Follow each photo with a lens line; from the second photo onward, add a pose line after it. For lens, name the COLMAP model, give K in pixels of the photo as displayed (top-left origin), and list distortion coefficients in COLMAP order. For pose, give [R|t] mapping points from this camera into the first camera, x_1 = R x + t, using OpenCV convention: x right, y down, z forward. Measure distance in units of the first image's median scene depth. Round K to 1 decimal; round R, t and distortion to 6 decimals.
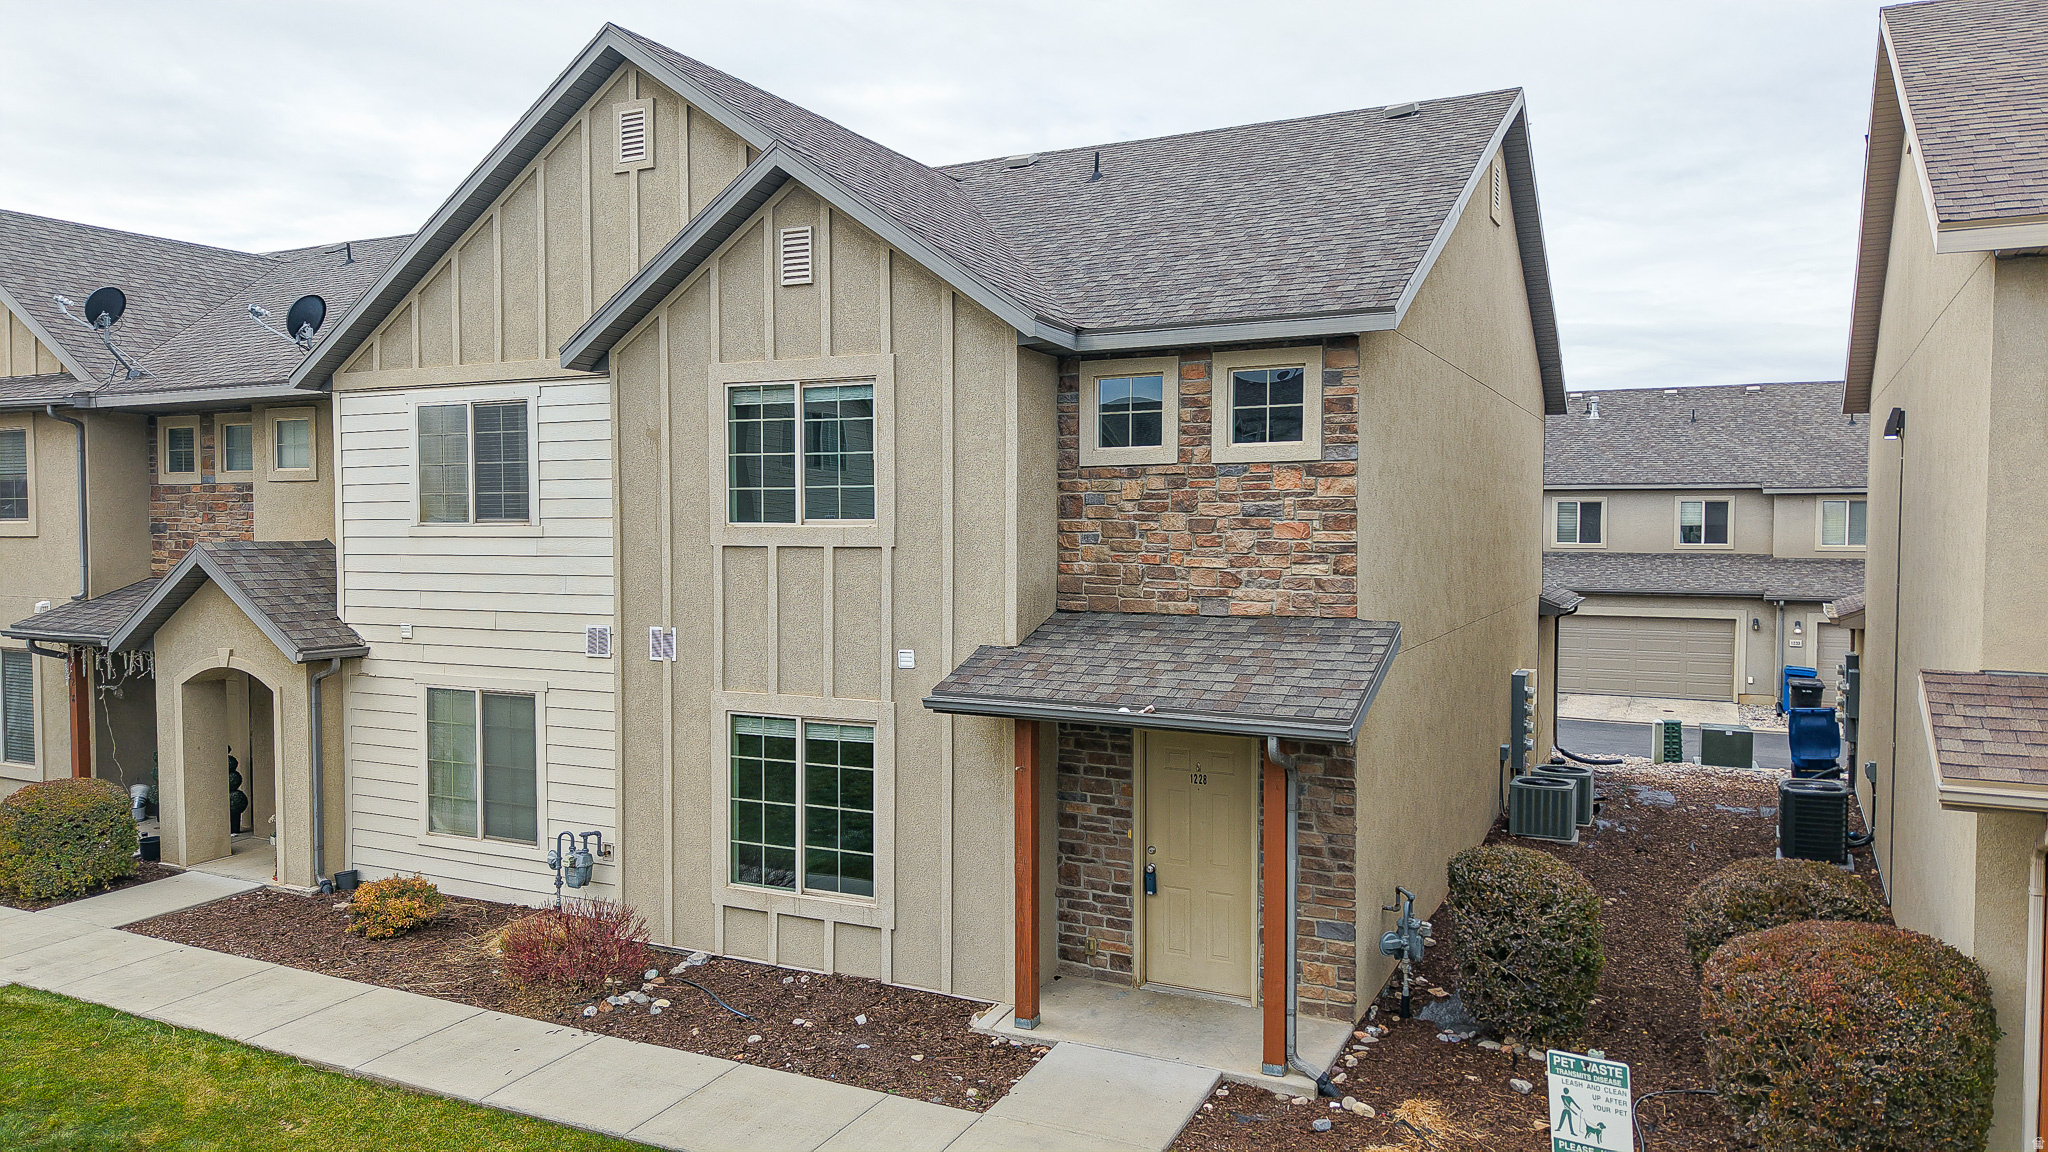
lens RADIAL K [[1377.4, 0, 1024.0], [0, 1377.4, 576.0], [0, 0, 1]] dist [0.000206, 0.000851]
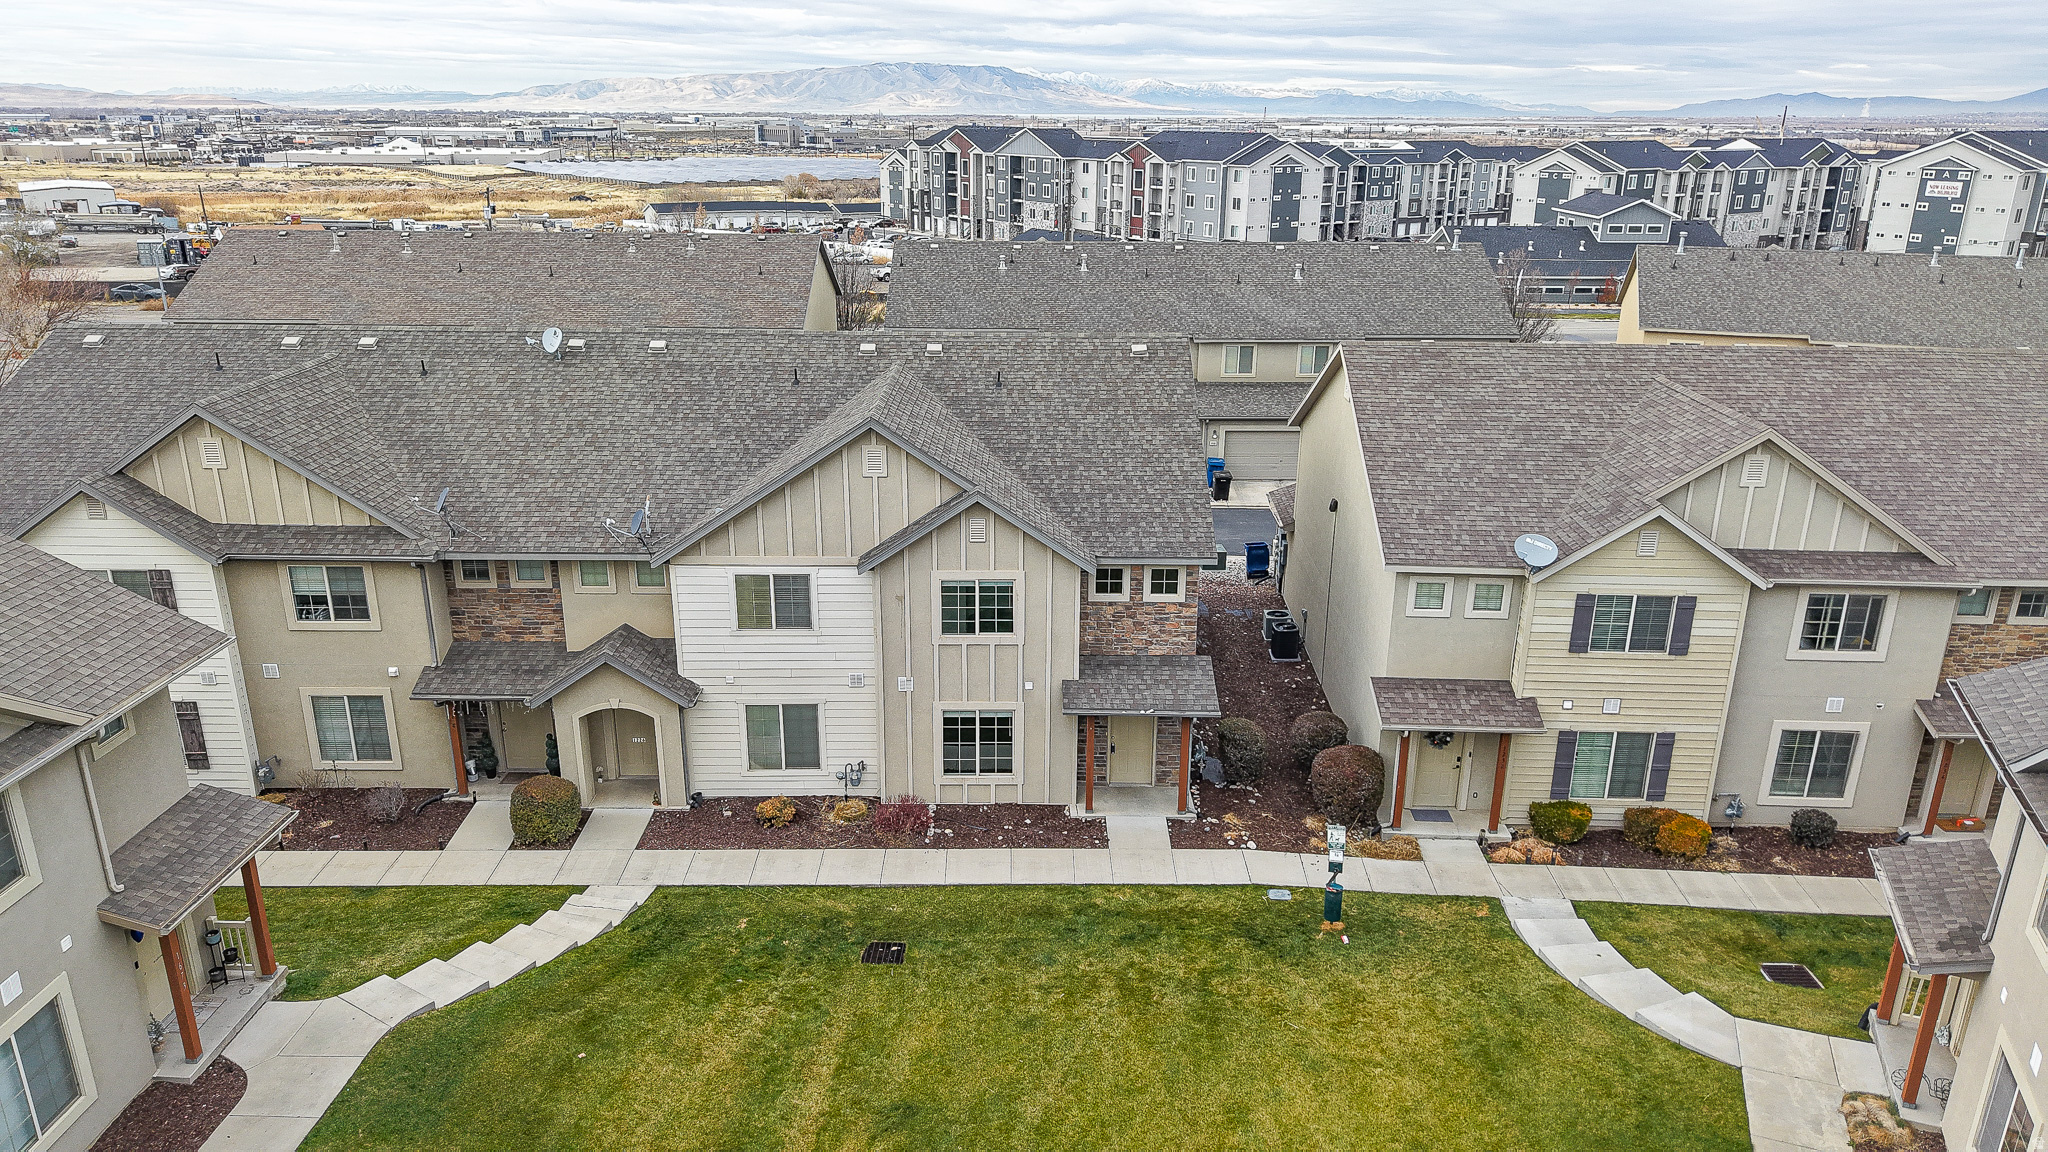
lens RADIAL K [[1367.5, 0, 1024.0], [0, 1367.5, 576.0], [0, 0, 1]] dist [0.022805, -0.028253]
pose [[0.895221, -0.140127, 0.423017, -1.059142], [0.011827, 0.956410, 0.291788, -0.812179], [-0.445465, -0.256212, 0.857855, -1.026350]]
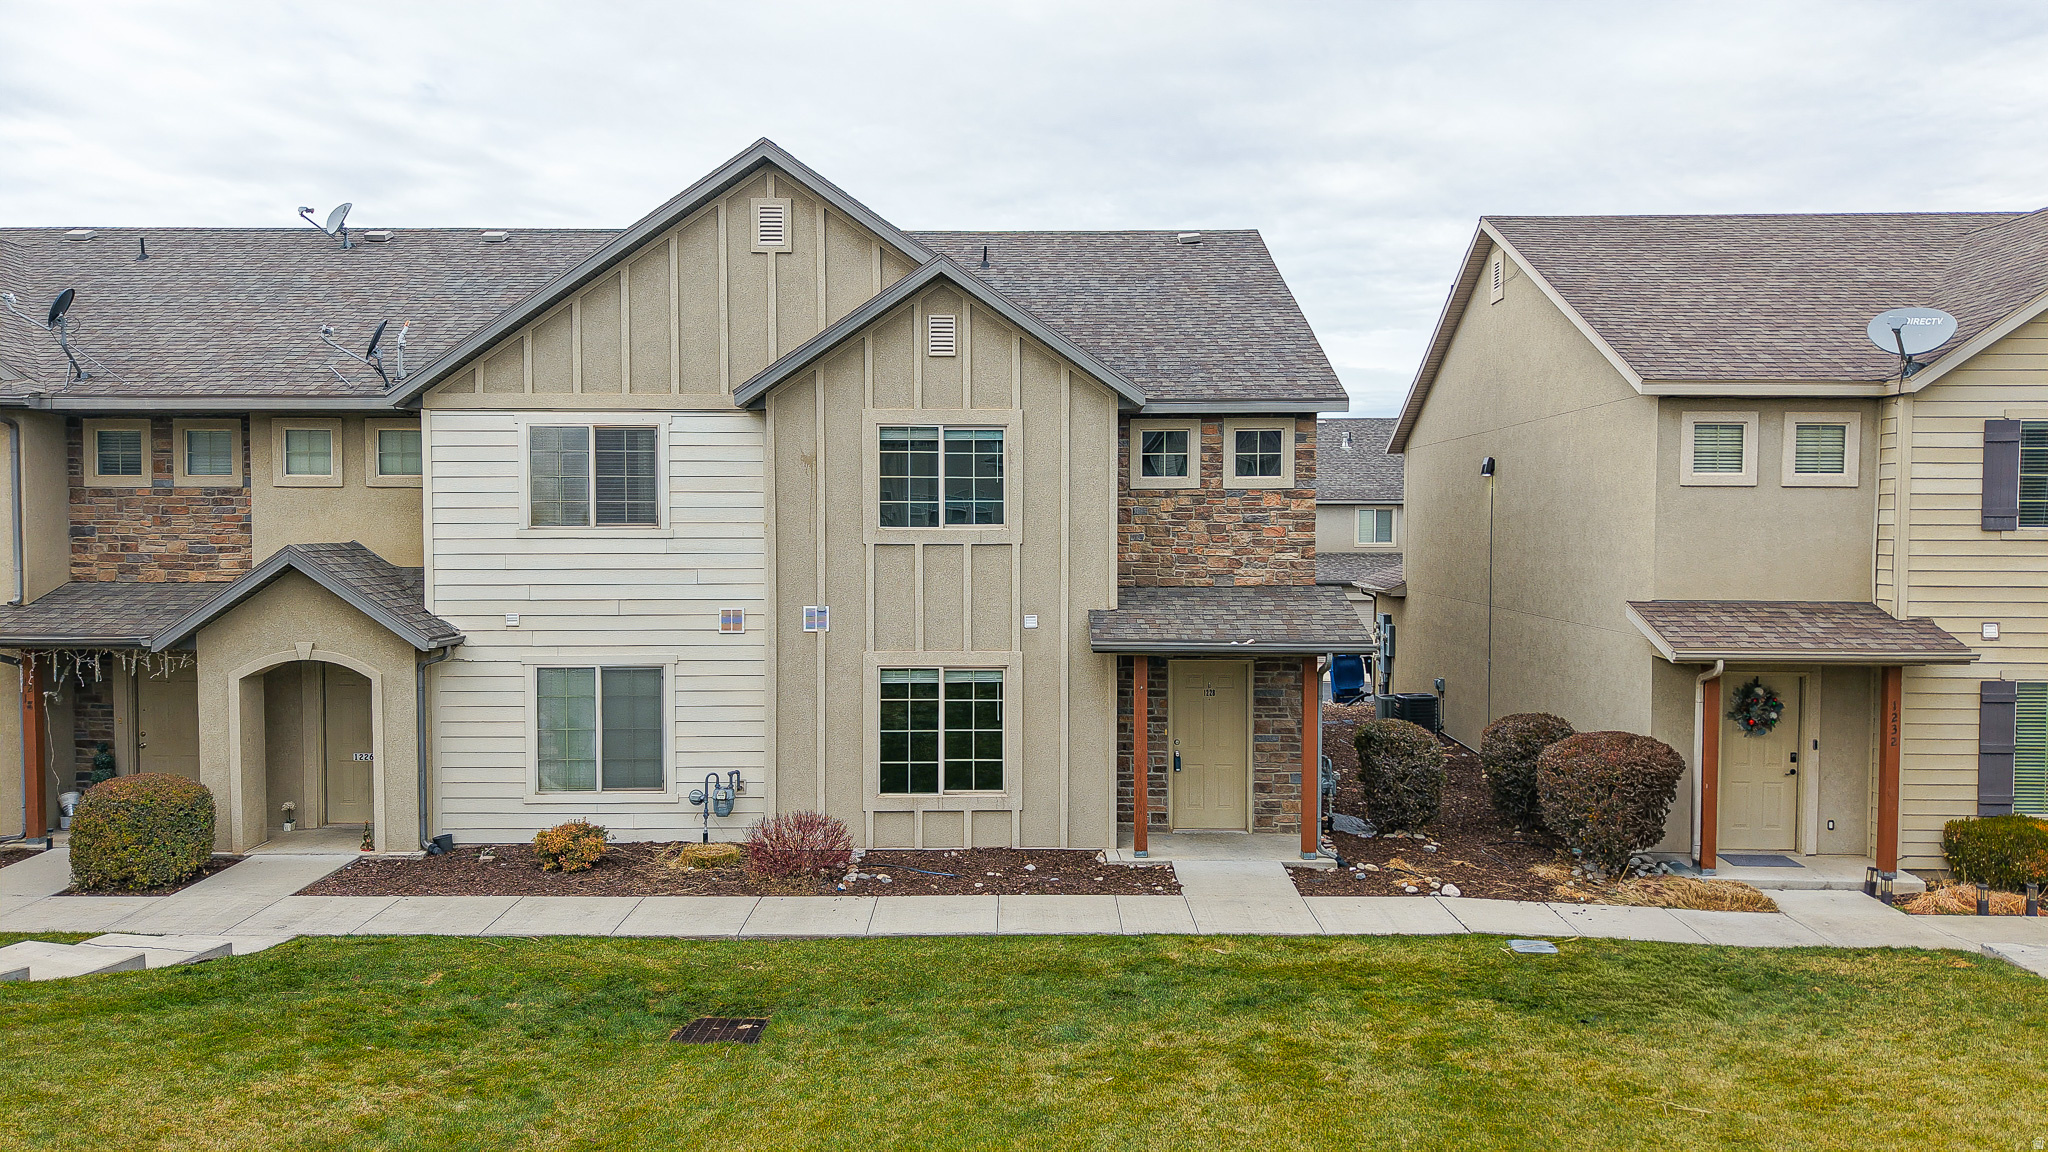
lens RADIAL K [[1377.4, 0, 1024.0], [0, 1377.4, 576.0], [0, 0, 1]] dist [0.000206, 0.000851]
pose [[0.896598, -0.016534, 0.442536, -0.688089], [0.016150, 0.999859, 0.004636, 0.005596], [-0.442550, 0.002991, 0.896739, -0.273068]]
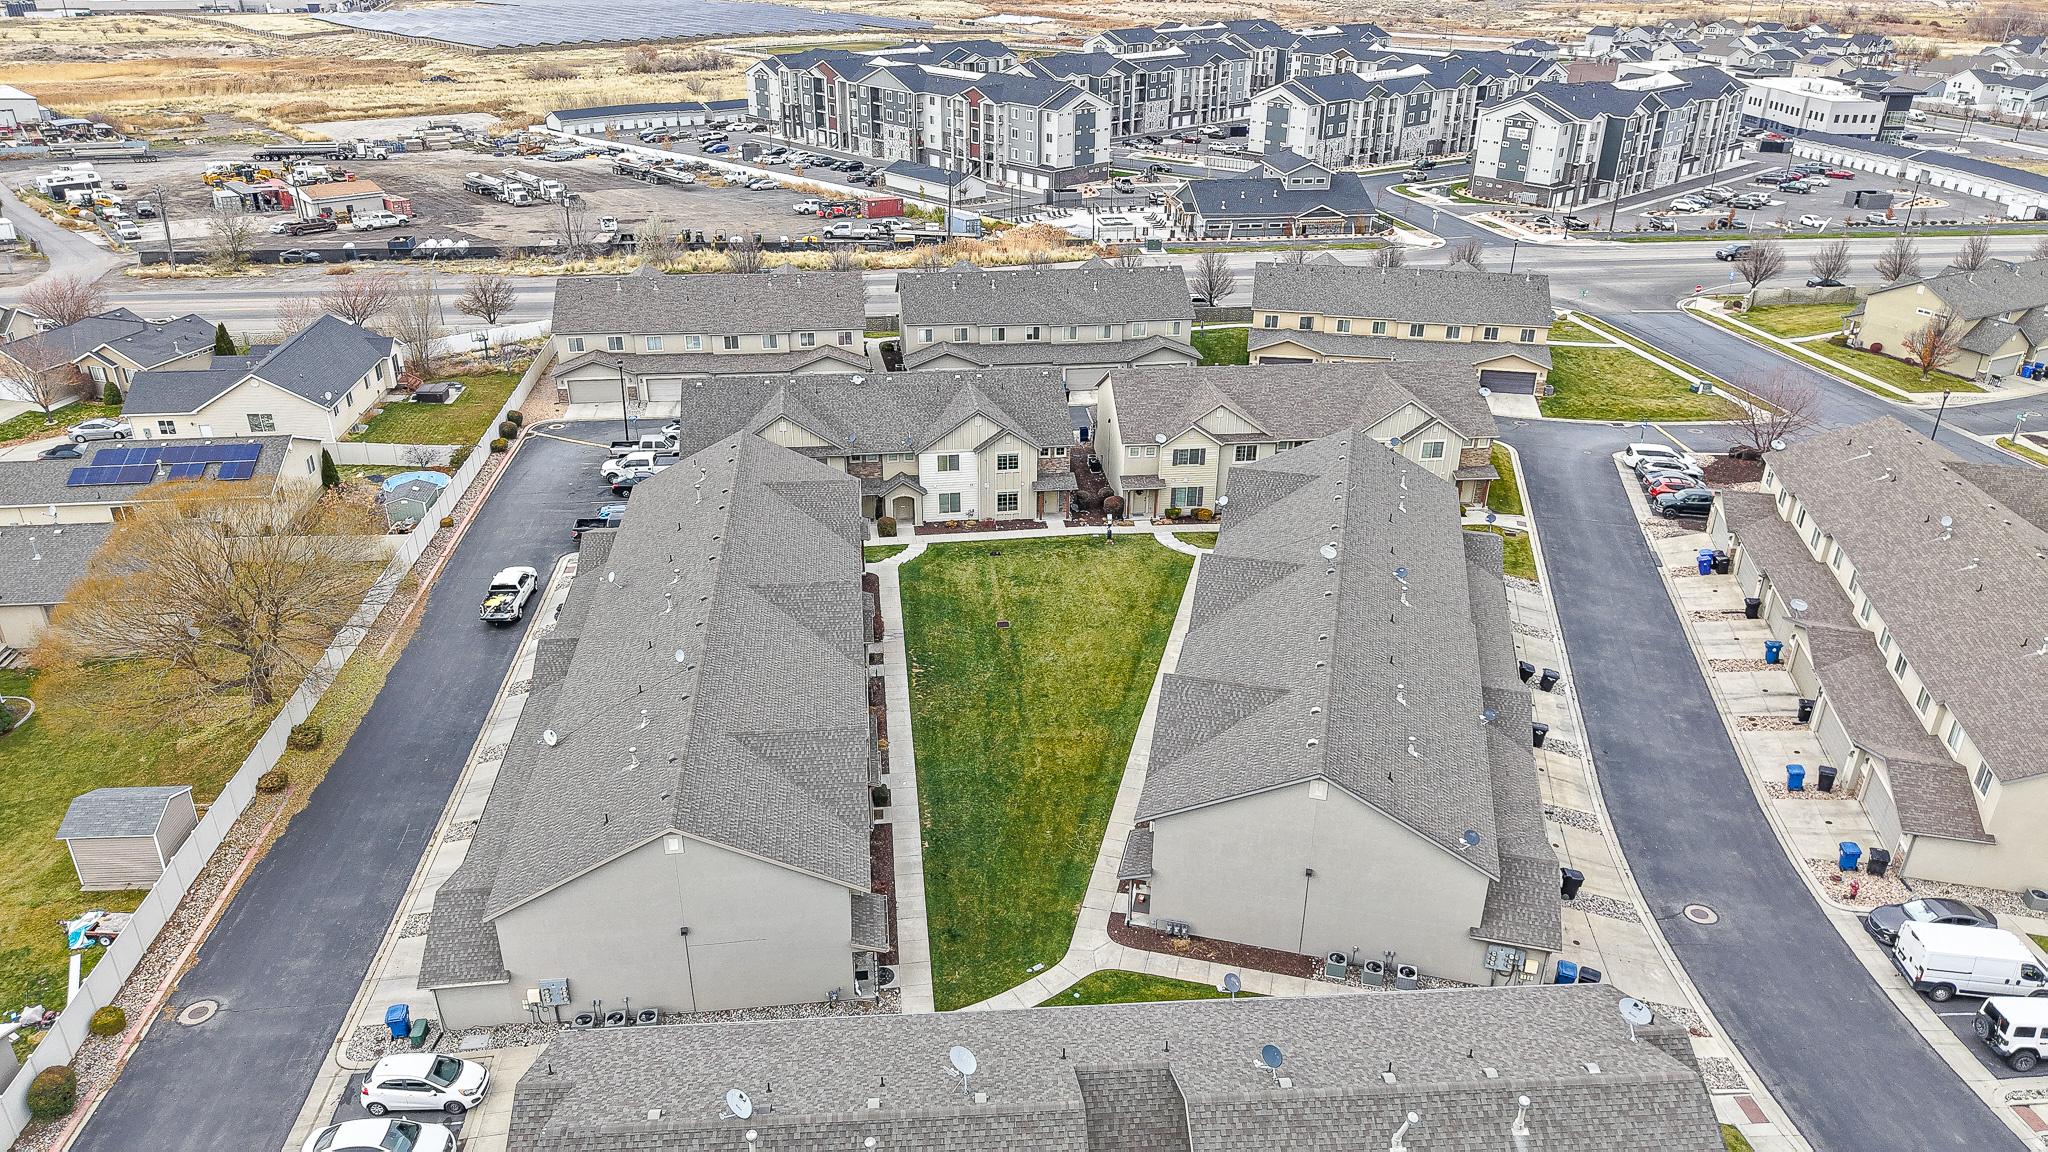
lens RADIAL K [[1367.5, 0, 1024.0], [0, 1367.5, 576.0], [0, 0, 1]] dist [0.022805, -0.028253]
pose [[0.821975, -0.247632, 0.512870, -4.379136], [0.014333, 0.909234, 0.416039, -2.825479], [-0.569343, -0.334623, 0.750917, -5.350294]]
